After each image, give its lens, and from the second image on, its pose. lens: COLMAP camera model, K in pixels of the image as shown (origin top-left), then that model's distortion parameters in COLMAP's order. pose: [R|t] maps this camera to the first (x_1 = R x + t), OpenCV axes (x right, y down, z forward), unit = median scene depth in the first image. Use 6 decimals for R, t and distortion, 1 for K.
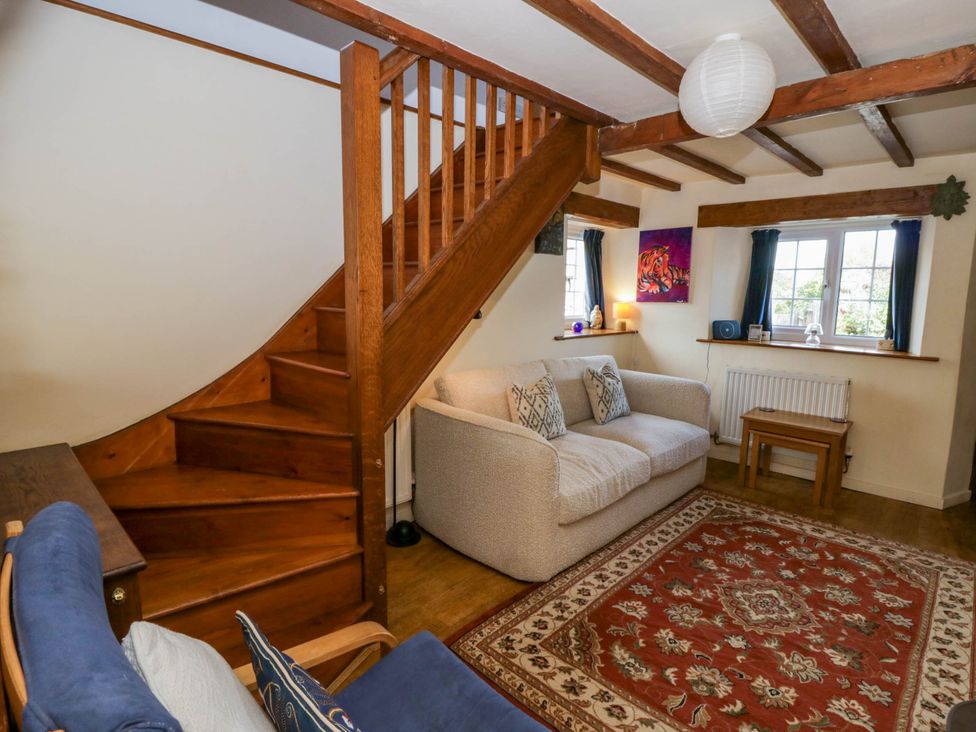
lens RADIAL K [[510.0, 0, 494.0], [0, 510.0, 362.1], [0, 0, 1]] dist [-0.004465, -0.010377]
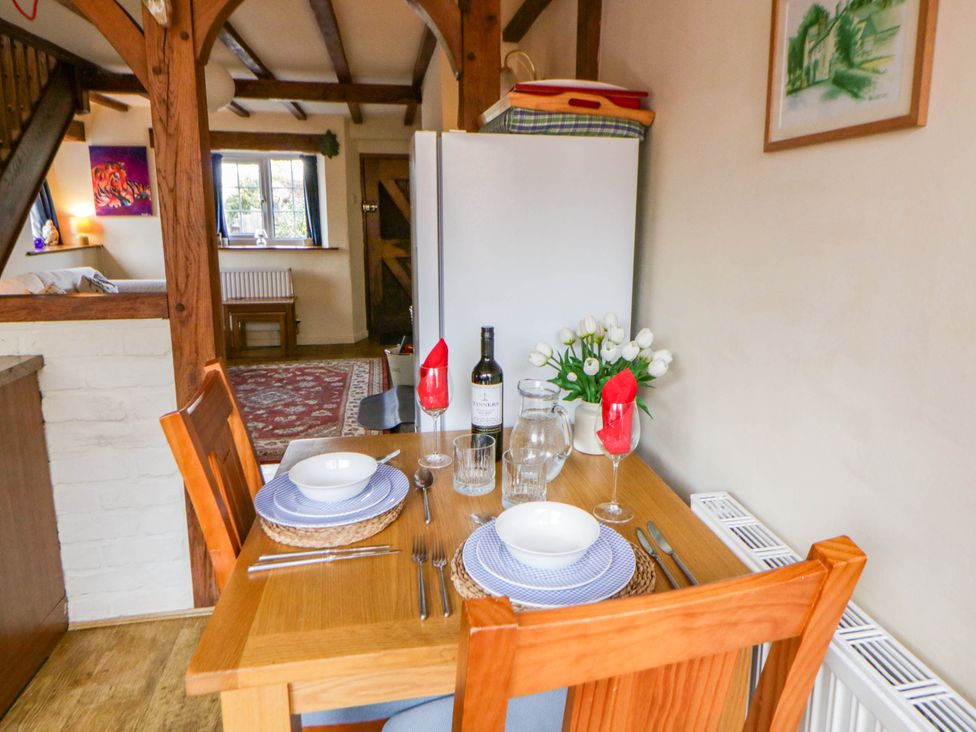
lens RADIAL K [[622.7, 0, 512.0], [0, 622.7, 319.8], [0, 0, 1]] dist [0.004226, -0.008713]
pose [[0.562085, -0.149872, 0.813387, -0.509985], [0.115741, 0.988021, 0.102067, 0.095619], [-0.818941, 0.036772, 0.572699, -0.654475]]
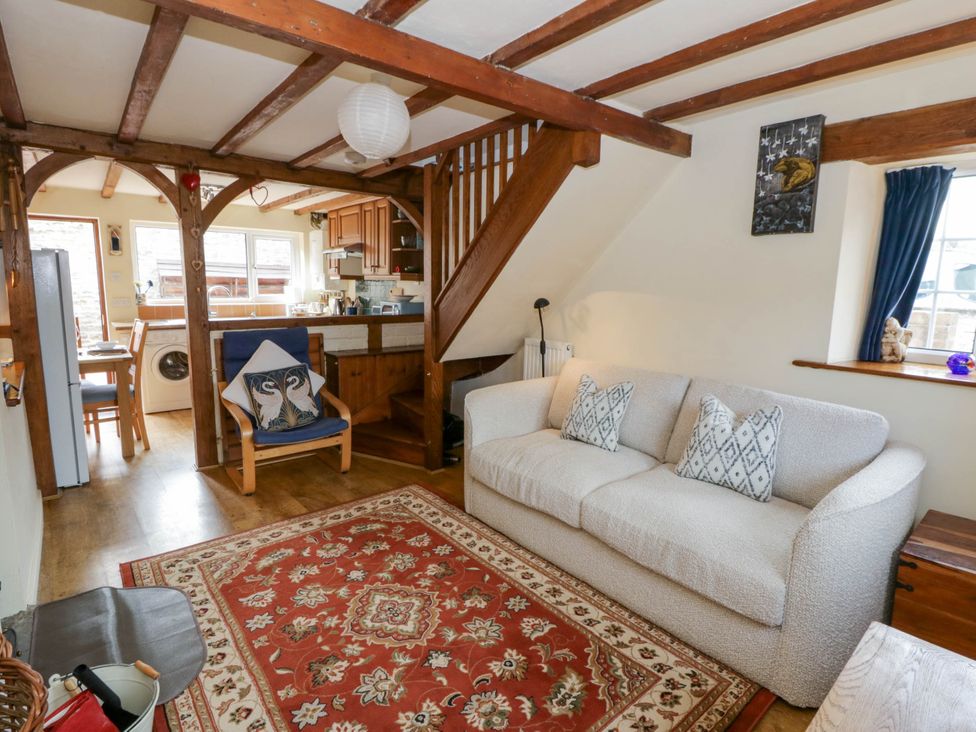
lens RADIAL K [[510.0, 0, 500.4], [0, 510.0, 363.7], [0, 0, 1]] dist [-0.004465, -0.010377]
pose [[-0.099938, 0.137349, -0.985468, 1.127113], [-0.159623, 0.975385, 0.152131, -0.117910], [0.982106, 0.172507, -0.075554, 0.972955]]
